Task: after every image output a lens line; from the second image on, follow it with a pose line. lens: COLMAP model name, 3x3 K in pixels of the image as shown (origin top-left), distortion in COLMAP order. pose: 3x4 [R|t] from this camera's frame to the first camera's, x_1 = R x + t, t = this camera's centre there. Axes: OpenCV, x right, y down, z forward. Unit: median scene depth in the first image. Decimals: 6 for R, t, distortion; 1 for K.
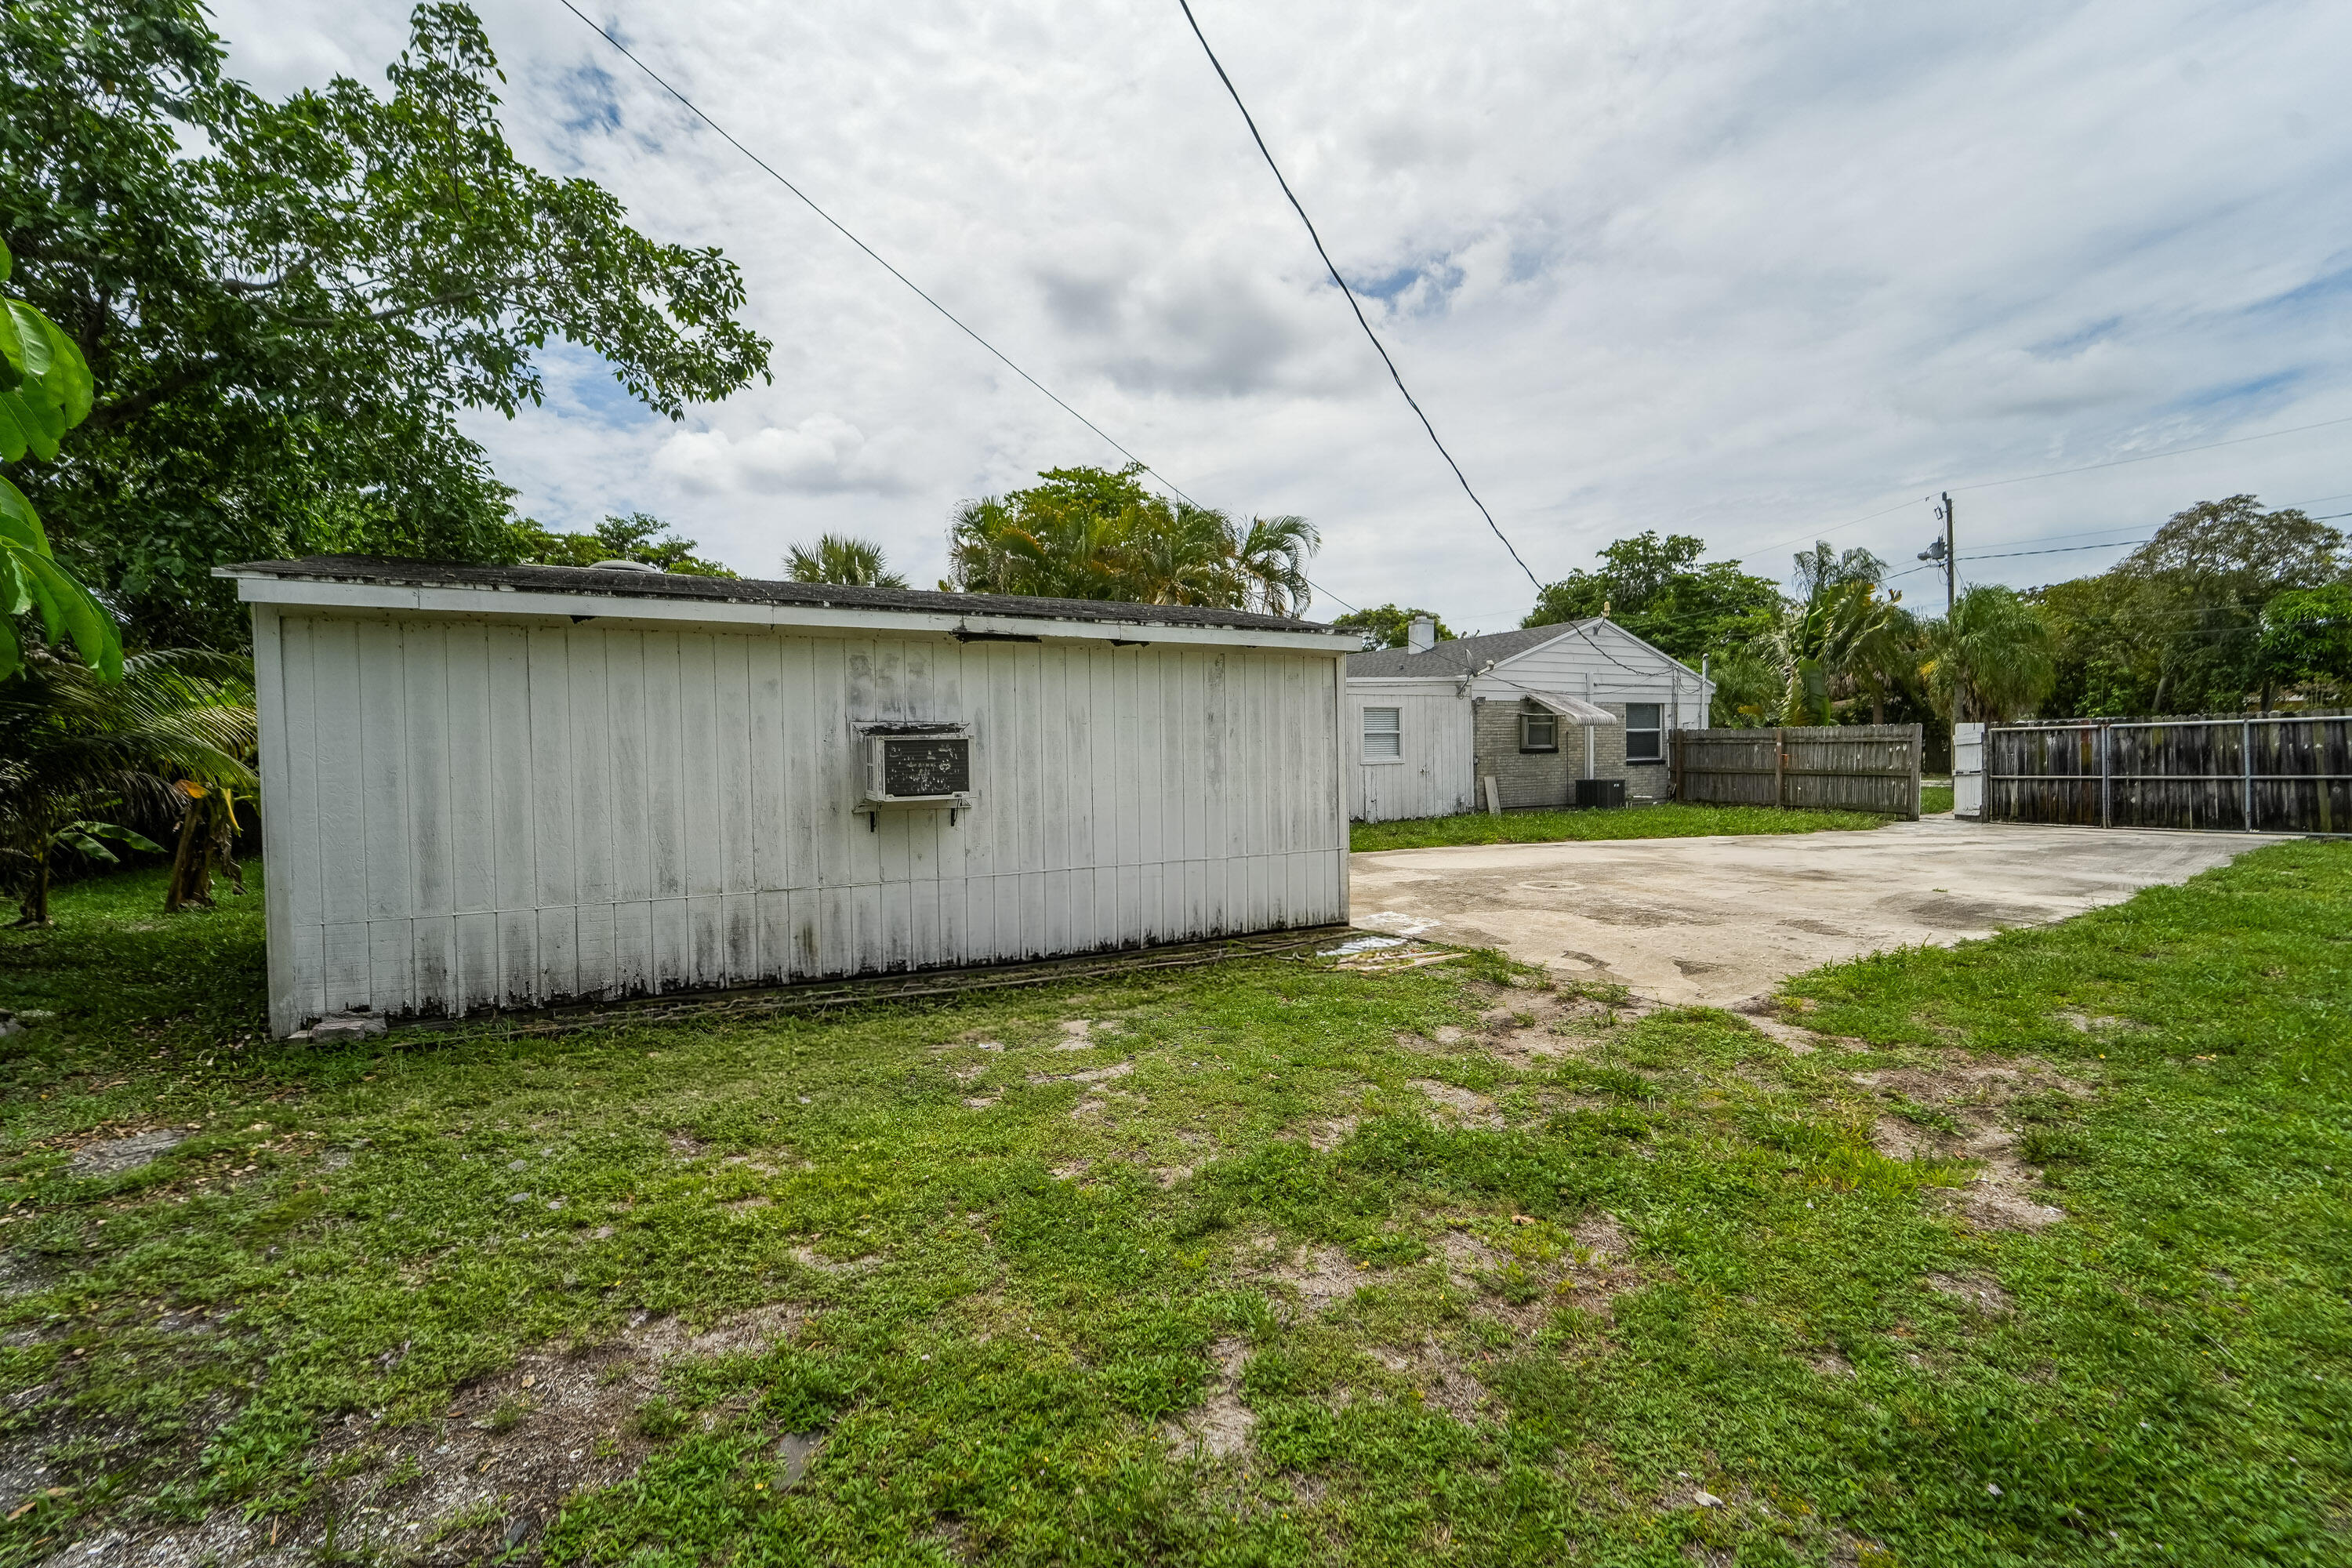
lens RADIAL K [[972.5, 0, 1176.0], [0, 972.5, 784.0], [0, 0, 1]] dist [-0.019424, -0.000126]
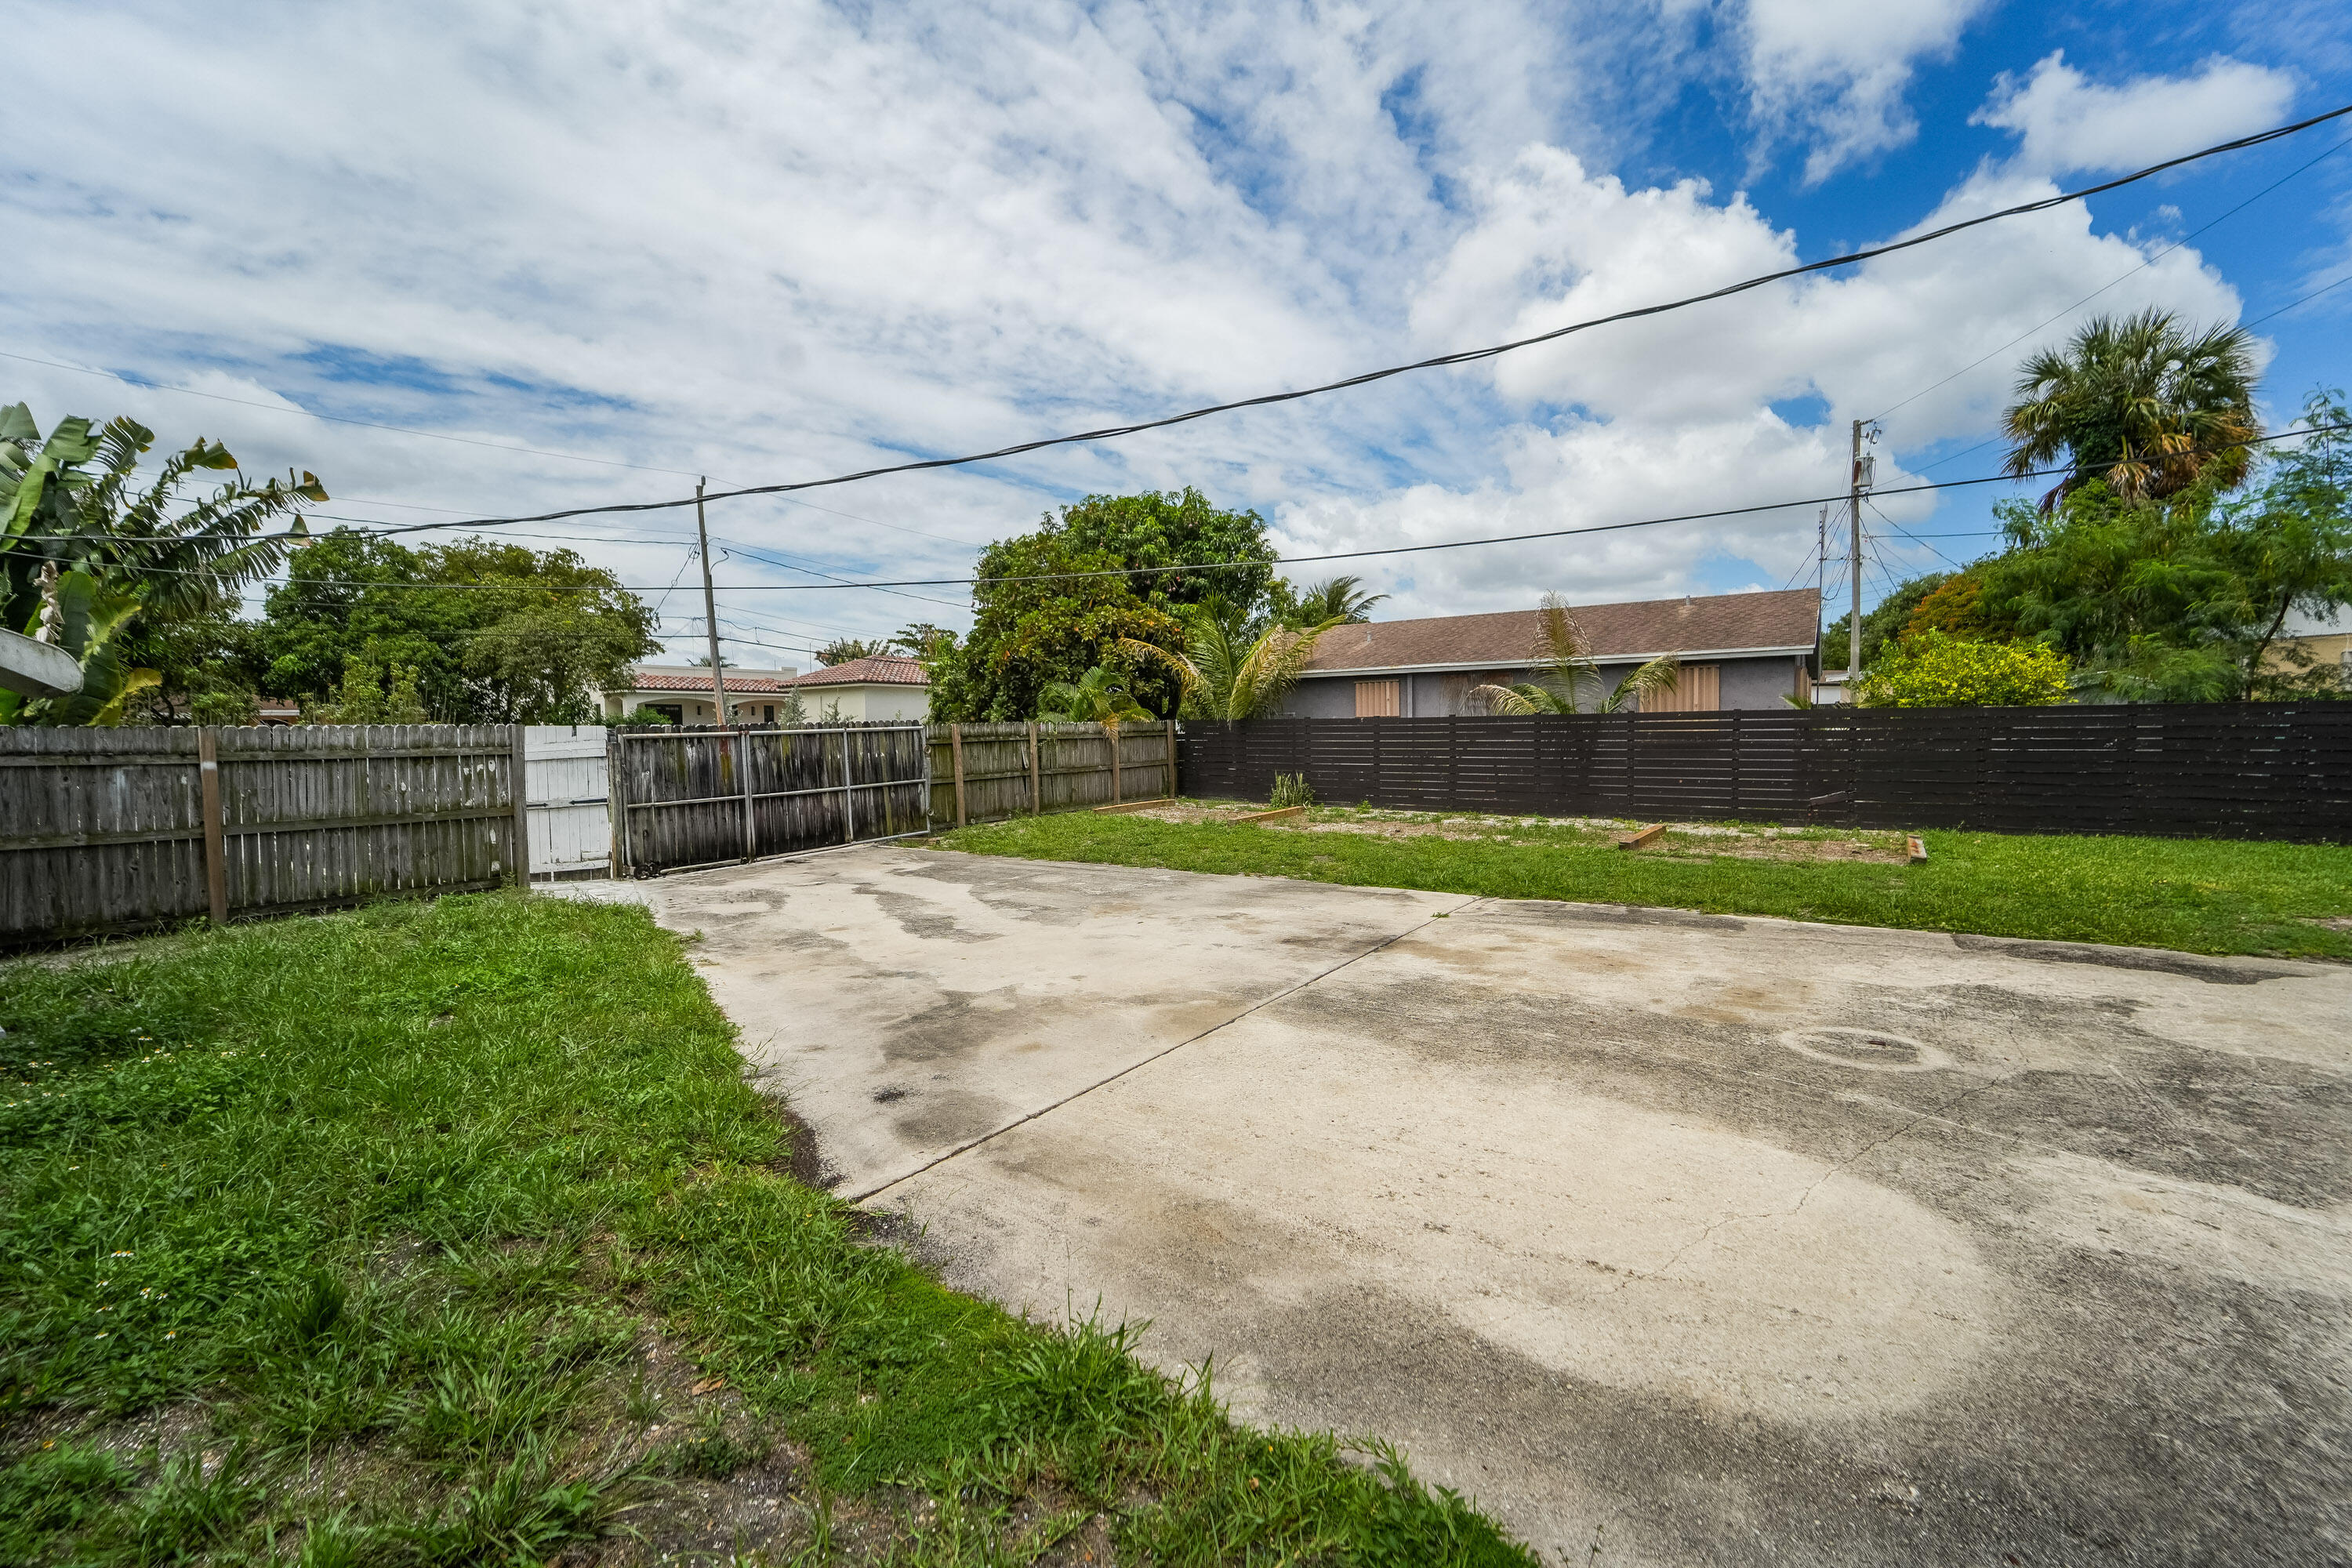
lens RADIAL K [[946.5, 0, 1169.7], [0, 946.5, 789.7], [0, 0, 1]] dist [-0.025241, -0.000045]
pose [[-0.441927, -0.031928, 0.896483, 0.105283], [0.053122, 0.996681, 0.061683, -0.042218], [-0.895477, 0.074882, -0.438764, 1.013977]]
